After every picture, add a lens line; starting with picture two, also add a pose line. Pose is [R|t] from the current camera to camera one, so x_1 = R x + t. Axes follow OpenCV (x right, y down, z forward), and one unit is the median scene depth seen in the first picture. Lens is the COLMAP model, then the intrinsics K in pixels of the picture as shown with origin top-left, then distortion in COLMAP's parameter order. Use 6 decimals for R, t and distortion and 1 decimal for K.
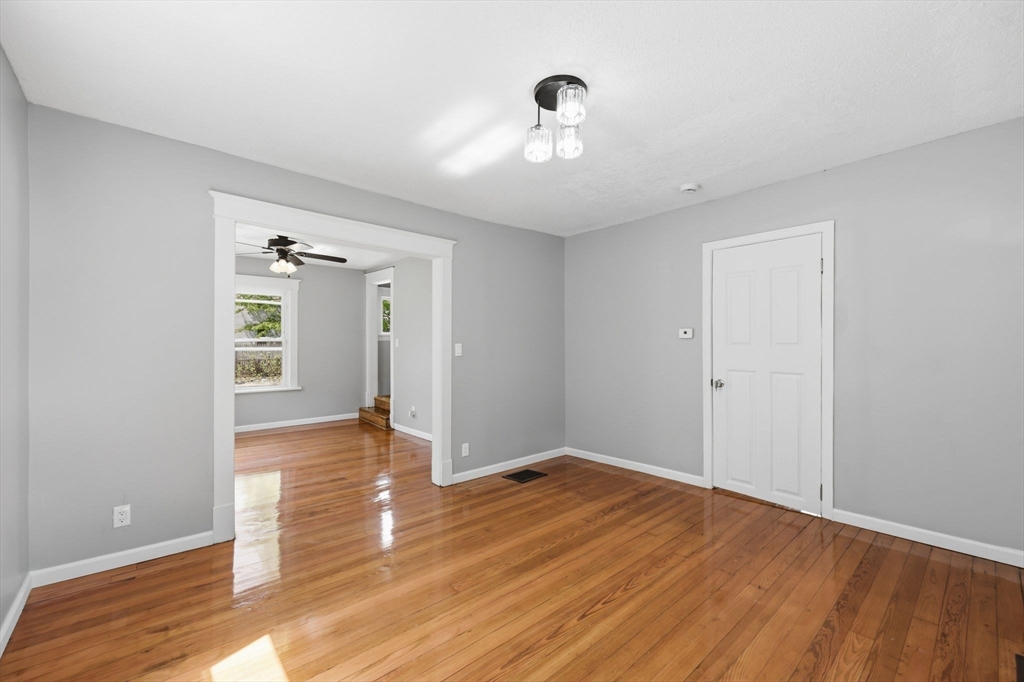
lens RADIAL K [[420.9, 0, 509.7], [0, 420.9, 341.7], [0, 0, 1]] dist [0.001185, 0.000563]
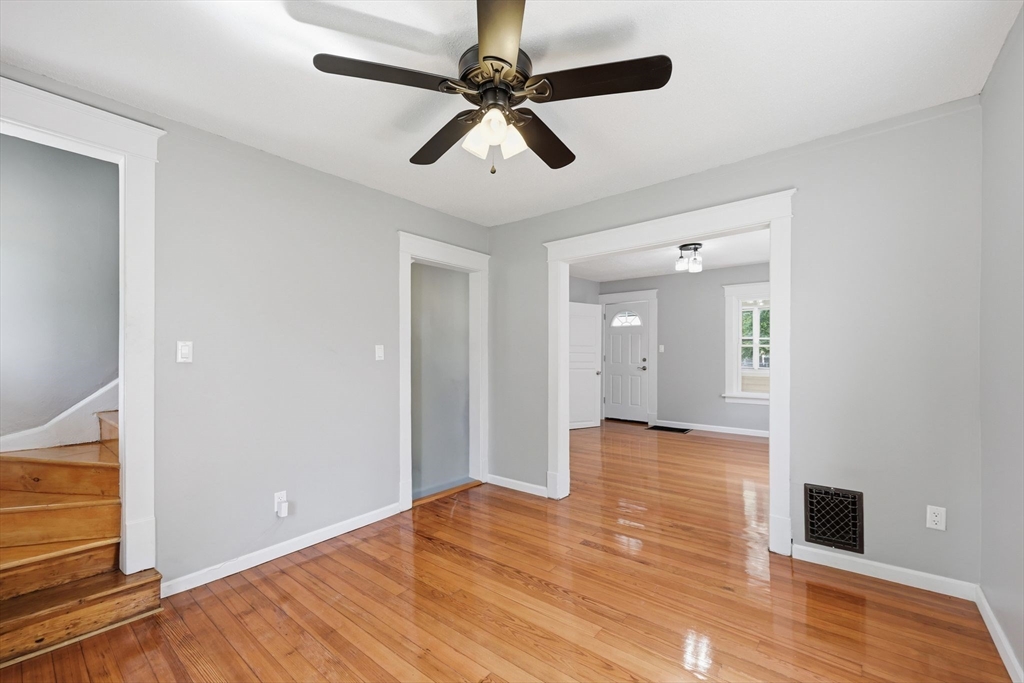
lens RADIAL K [[420.9, 0, 515.4], [0, 420.9, 350.2], [0, 0, 1]] dist [0.001185, 0.000563]
pose [[-0.165756, 0.014603, 0.986059, -1.329172], [0.016407, 0.999793, -0.012049, 0.025891], [-0.986030, 0.014181, -0.165961, 1.535743]]
